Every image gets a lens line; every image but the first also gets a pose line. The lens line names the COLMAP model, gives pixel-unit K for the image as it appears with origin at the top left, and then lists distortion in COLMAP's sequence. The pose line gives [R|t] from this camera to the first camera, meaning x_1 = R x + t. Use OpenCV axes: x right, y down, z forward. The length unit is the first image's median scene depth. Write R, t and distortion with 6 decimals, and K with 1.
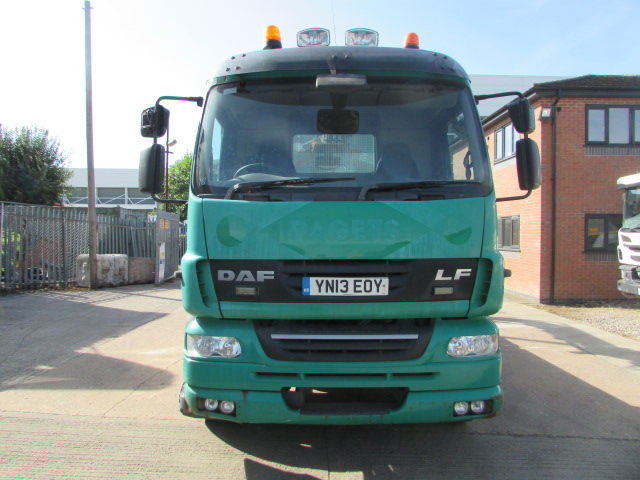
lens RADIAL K [[455.8, 0, 317.8], [0, 455.8, 243.8], [0, 0, 1]] dist [-0.028501, 0.004827]
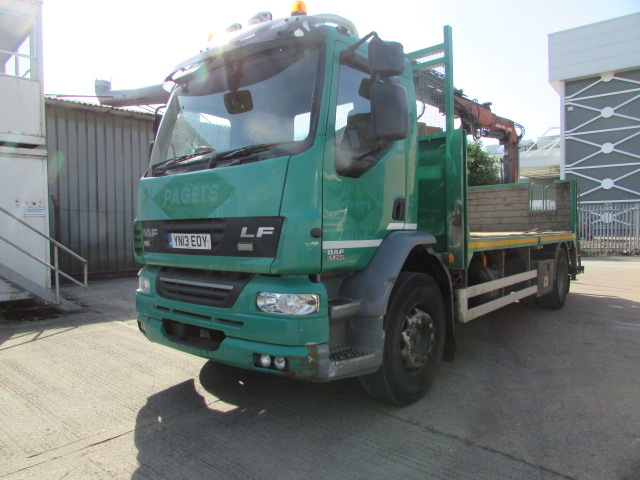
lens RADIAL K [[455.8, 0, 317.8], [0, 455.8, 243.8], [0, 0, 1]] dist [-0.028501, 0.004827]
pose [[0.776810, 0.019906, -0.629420, 1.087011], [-0.006149, 0.999692, 0.024027, 0.068751], [0.629705, -0.014794, 0.776694, 0.270065]]
